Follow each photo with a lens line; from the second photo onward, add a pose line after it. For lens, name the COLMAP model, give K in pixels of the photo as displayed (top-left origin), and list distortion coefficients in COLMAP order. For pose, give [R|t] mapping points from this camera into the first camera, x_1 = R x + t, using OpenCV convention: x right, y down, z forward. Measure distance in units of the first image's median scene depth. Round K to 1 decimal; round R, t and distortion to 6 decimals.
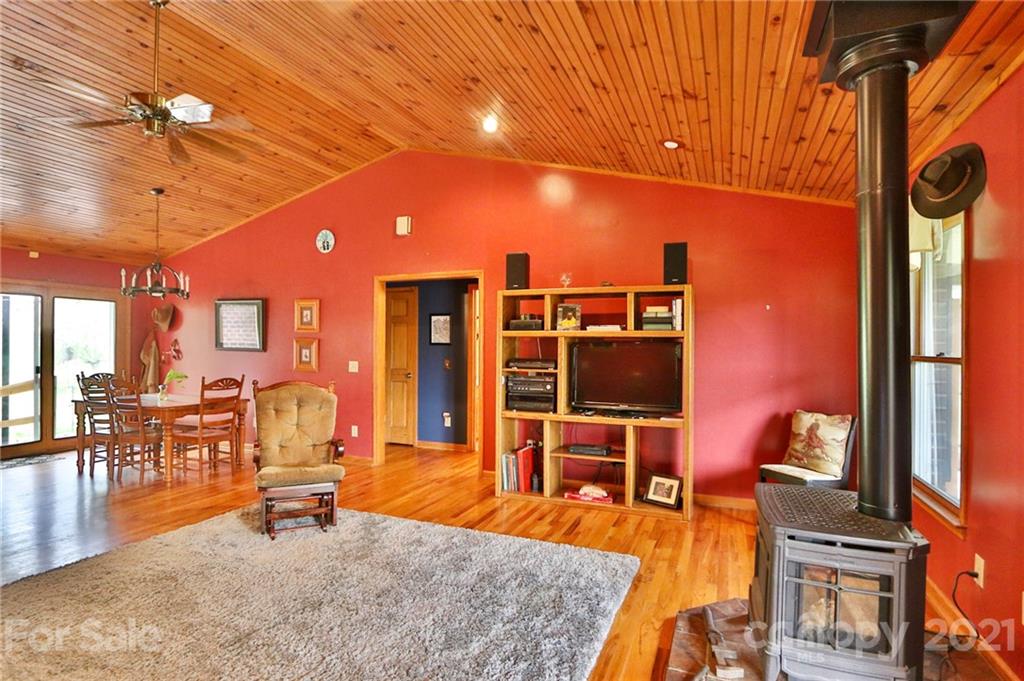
lens RADIAL K [[527.6, 0, 511.3], [0, 527.6, 341.7], [0, 0, 1]] dist [-0.013444, -0.000104]
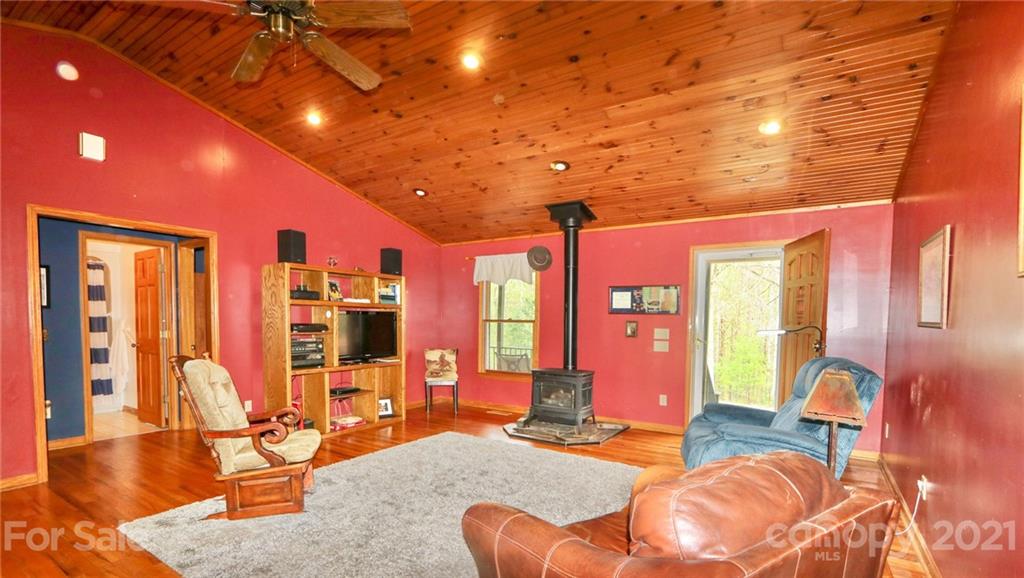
lens RADIAL K [[475.2, 0, 509.5], [0, 475.2, 337.1], [0, 0, 1]] dist [-0.018825, 0.000244]
pose [[0.169977, -0.041913, 0.984556, -0.960287], [-0.023428, 0.998641, 0.046557, 0.001654], [-0.985170, -0.030980, 0.168764, 0.382838]]
